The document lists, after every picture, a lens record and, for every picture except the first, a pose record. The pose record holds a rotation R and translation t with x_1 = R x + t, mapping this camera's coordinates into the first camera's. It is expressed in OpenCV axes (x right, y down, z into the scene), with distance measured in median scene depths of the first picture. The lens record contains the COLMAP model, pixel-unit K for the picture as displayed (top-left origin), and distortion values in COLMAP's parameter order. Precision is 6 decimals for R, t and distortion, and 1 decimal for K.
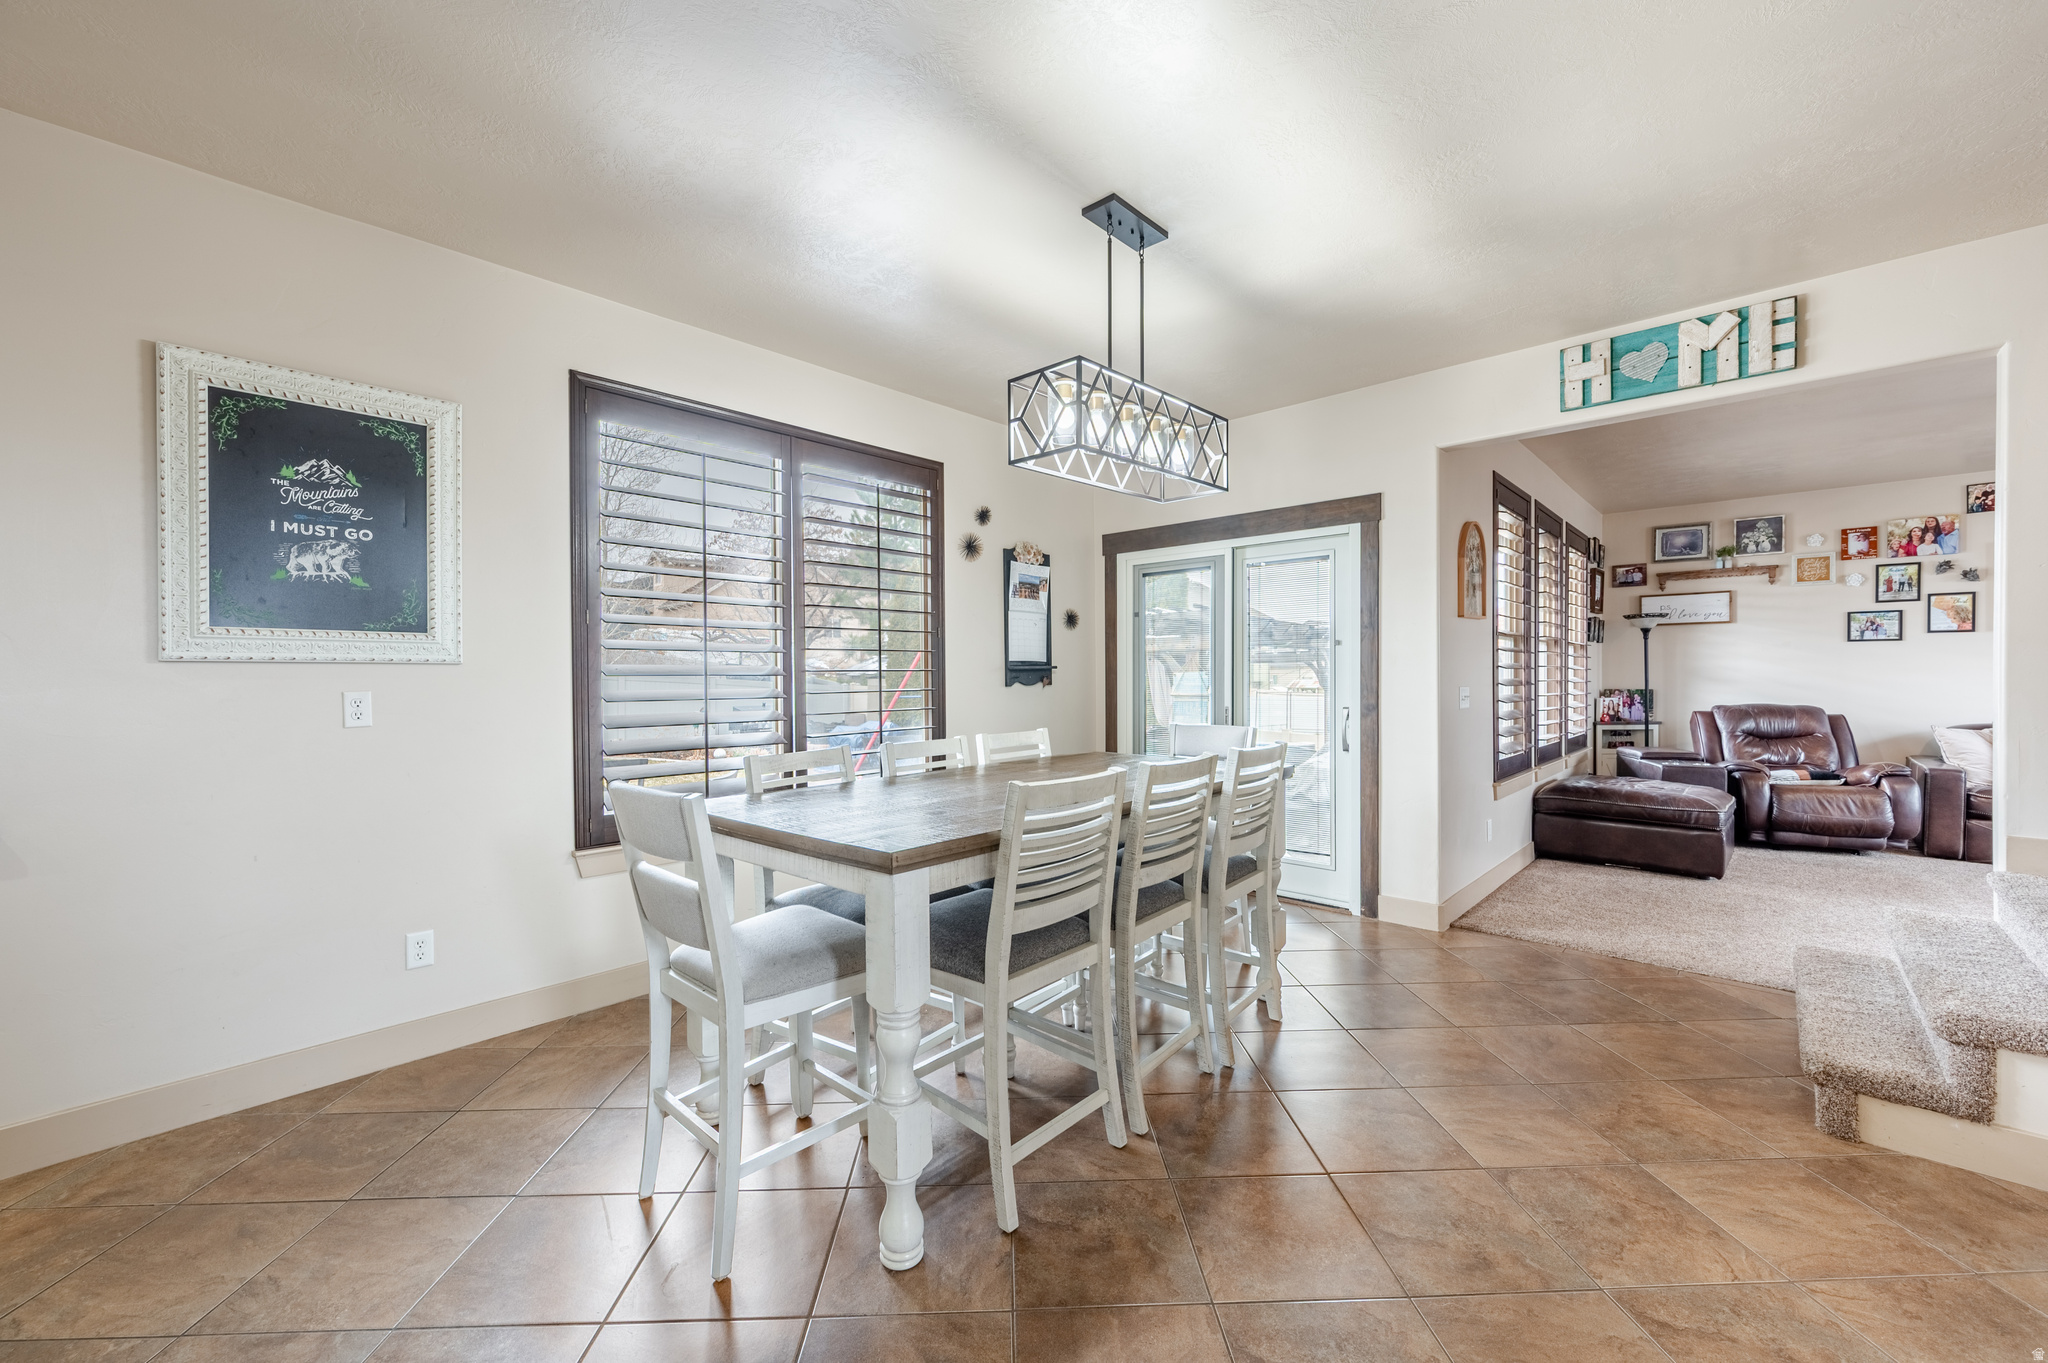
lens RADIAL K [[809.7, 0, 1012.6], [0, 809.7, 669.0], [0, 0, 1]] dist [-0.011382, 0.006348]
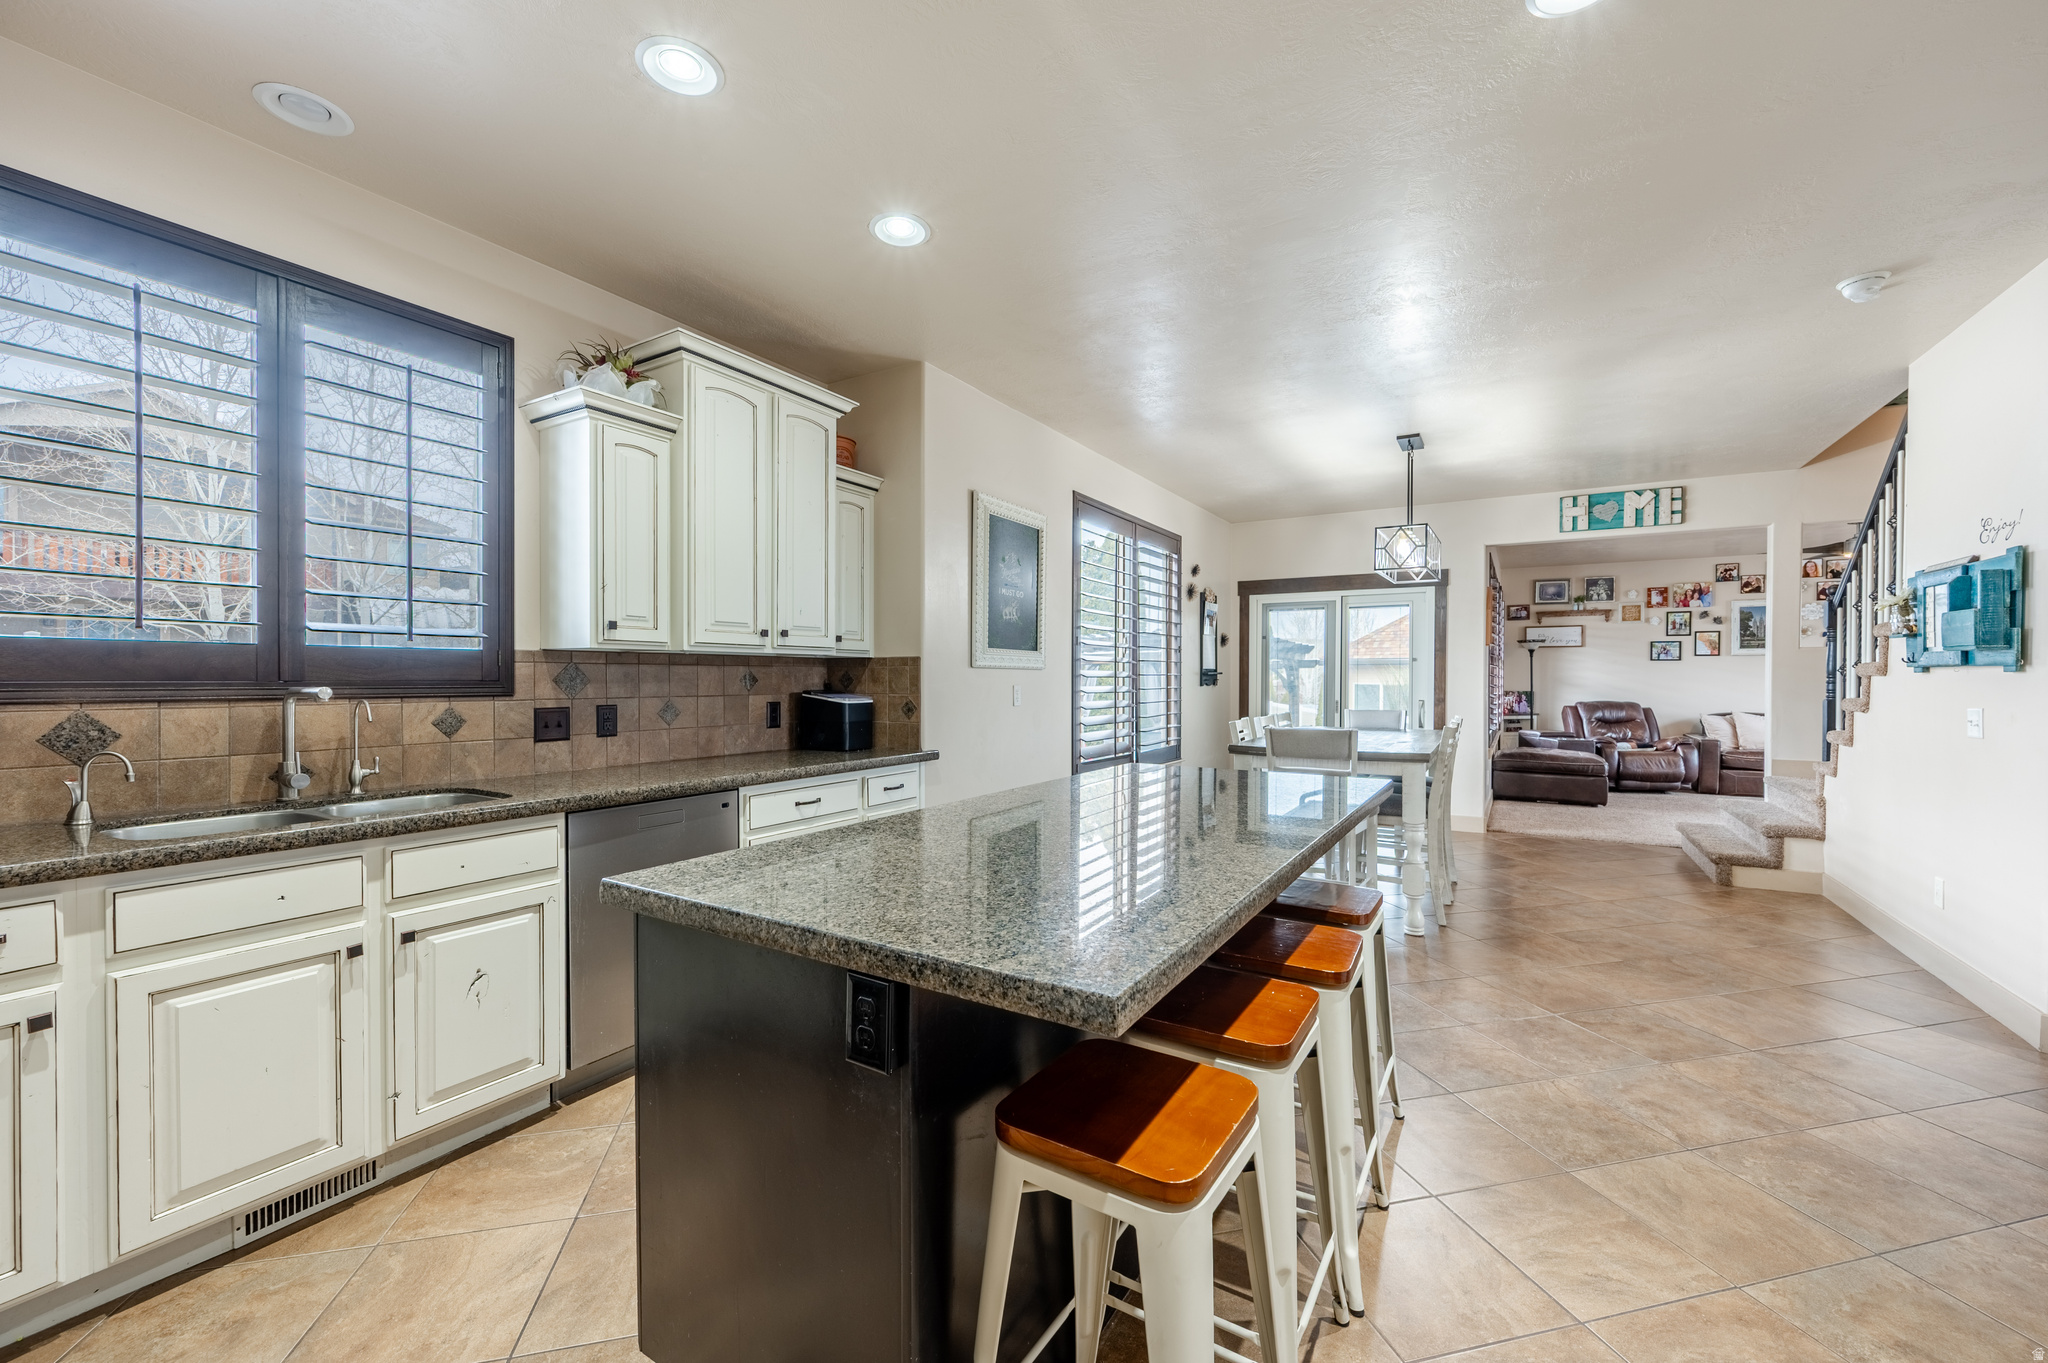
lens RADIAL K [[809.7, 0, 1012.6], [0, 809.7, 669.0], [0, 0, 1]] dist [-0.011382, 0.006348]
pose [[0.980944, 0.010109, 0.194028, -0.530942], [-0.009298, 0.999944, -0.005088, 0.001516], [-0.194068, 0.003187, 0.980983, -0.319644]]
